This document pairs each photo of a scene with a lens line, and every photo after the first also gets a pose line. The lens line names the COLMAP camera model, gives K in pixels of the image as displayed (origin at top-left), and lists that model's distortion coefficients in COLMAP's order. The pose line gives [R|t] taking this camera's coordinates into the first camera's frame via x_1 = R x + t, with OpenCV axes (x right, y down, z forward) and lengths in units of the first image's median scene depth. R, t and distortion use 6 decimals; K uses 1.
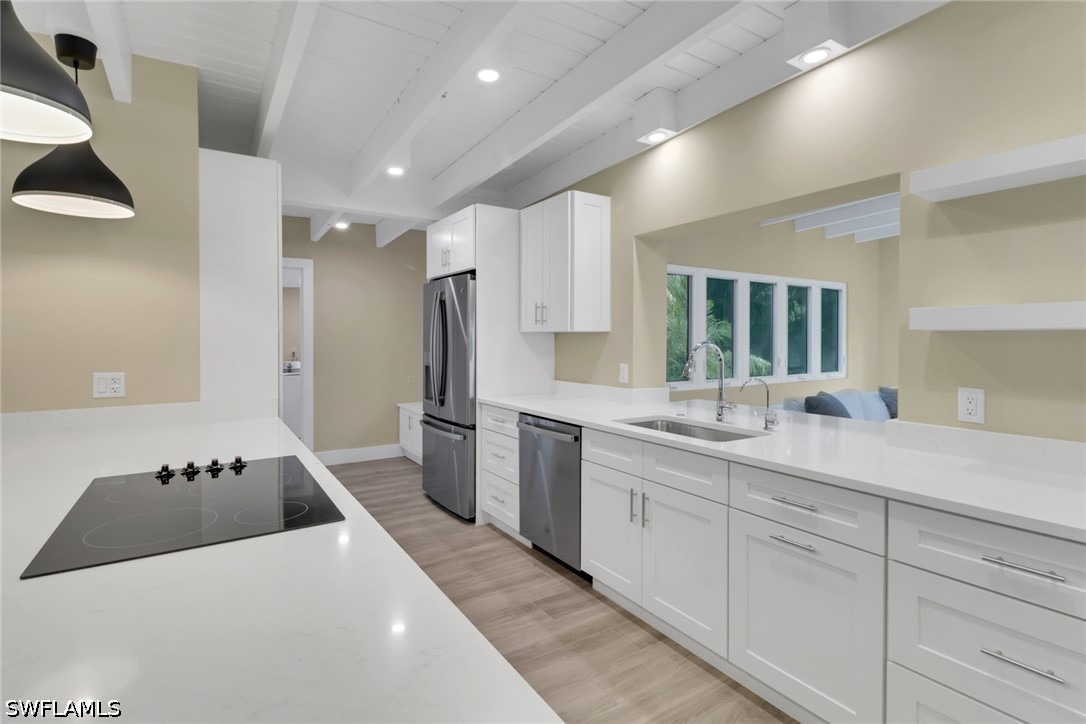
lens RADIAL K [[546.8, 0, 539.6], [0, 546.8, 332.5], [0, 0, 1]] dist [0.000341, -0.000347]
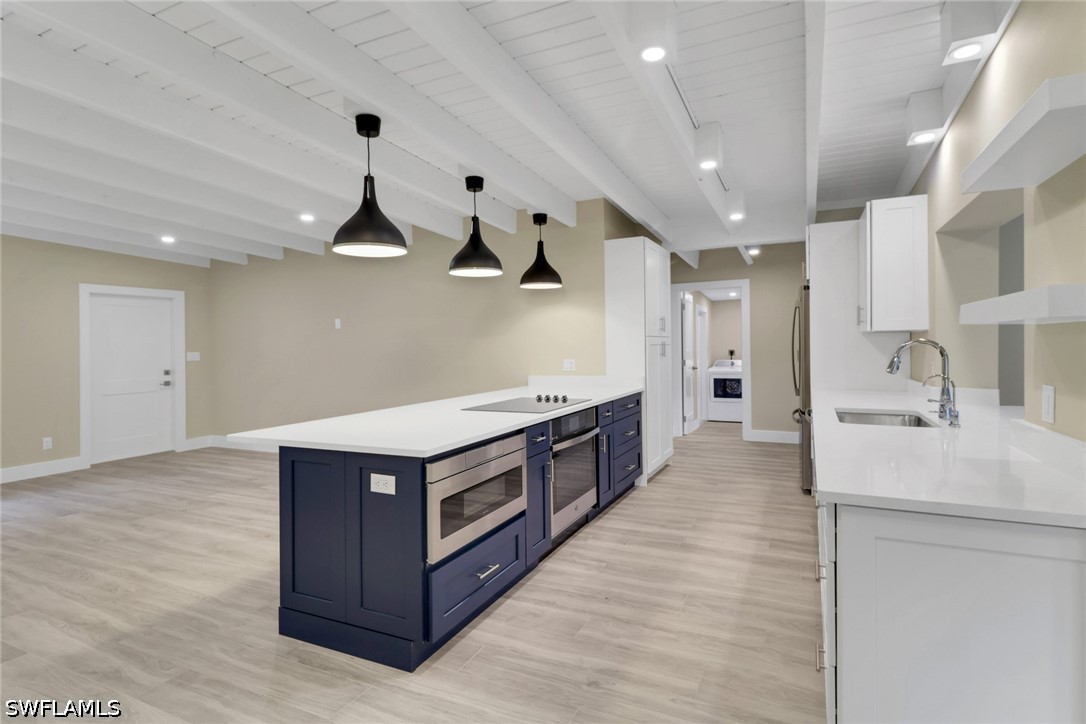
lens RADIAL K [[546.8, 0, 539.6], [0, 546.8, 332.5], [0, 0, 1]] dist [0.000341, -0.000347]
pose [[0.526142, -0.027342, -0.849957, 0.978022], [0.022300, 0.999583, -0.018351, 0.007994], [0.850104, -0.009299, 0.526533, -0.195595]]
